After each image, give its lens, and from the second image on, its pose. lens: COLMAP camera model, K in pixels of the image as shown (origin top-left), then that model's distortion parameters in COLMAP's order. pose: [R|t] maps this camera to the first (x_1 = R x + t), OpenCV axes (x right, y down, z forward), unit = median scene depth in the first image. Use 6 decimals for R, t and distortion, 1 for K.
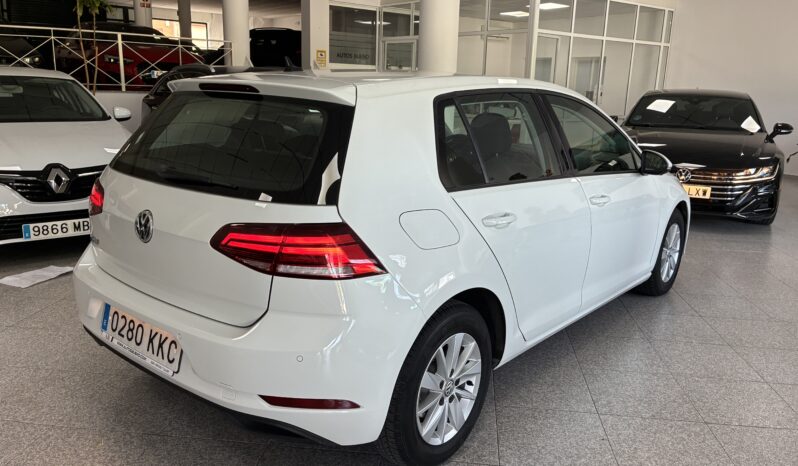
lens RADIAL K [[609.2, 0, 399.0], [0, 609.2, 233.0], [0, 0, 1]] dist [0.028829, -0.007118]
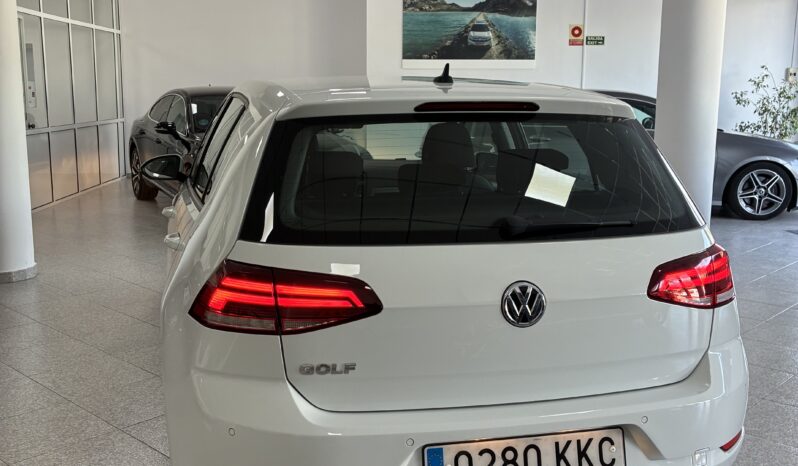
lens RADIAL K [[814.7, 0, 373.7], [0, 814.7, 221.9], [0, 0, 1]] dist [0.043930, -0.009874]
pose [[0.592678, -0.153066, 0.790761, -1.227002], [0.200831, 0.978851, 0.038950, -0.172208], [-0.780000, 0.135725, 0.610884, 0.534108]]
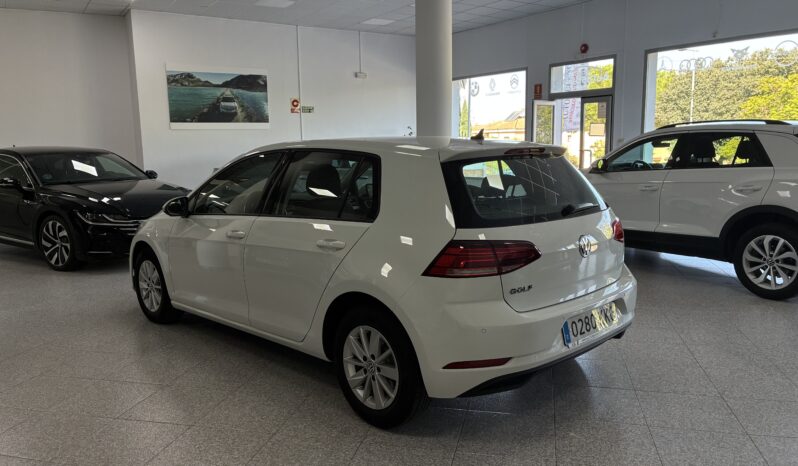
lens RADIAL K [[609.2, 0, 399.0], [0, 609.2, 233.0], [0, 0, 1]] dist [0.028829, -0.007118]
pose [[0.106241, -0.176975, 0.978464, -1.834060], [0.255141, 0.955940, 0.145198, -0.354857], [-0.961049, 0.234221, 0.146714, 1.179082]]
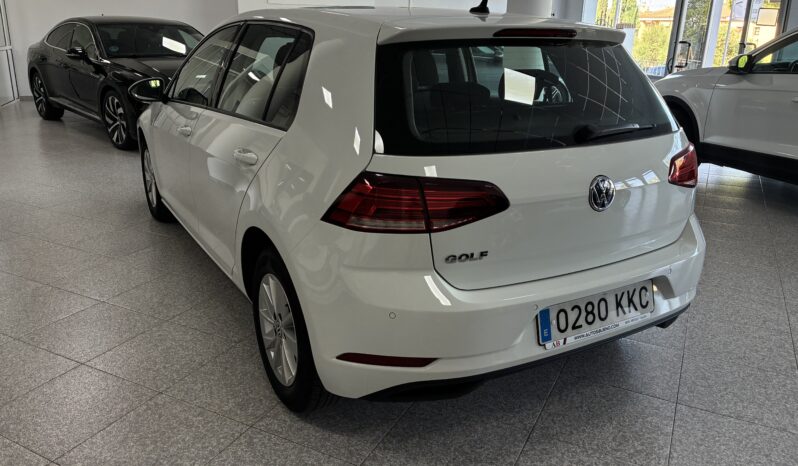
lens RADIAL K [[609.2, 0, 399.0], [0, 609.2, 233.0], [0, 0, 1]] dist [0.028829, -0.007118]
pose [[0.341469, -0.322408, 0.882866, -1.310222], [0.216501, 0.941047, 0.259918, -0.250714], [-0.914618, 0.102387, 0.391140, 0.908063]]
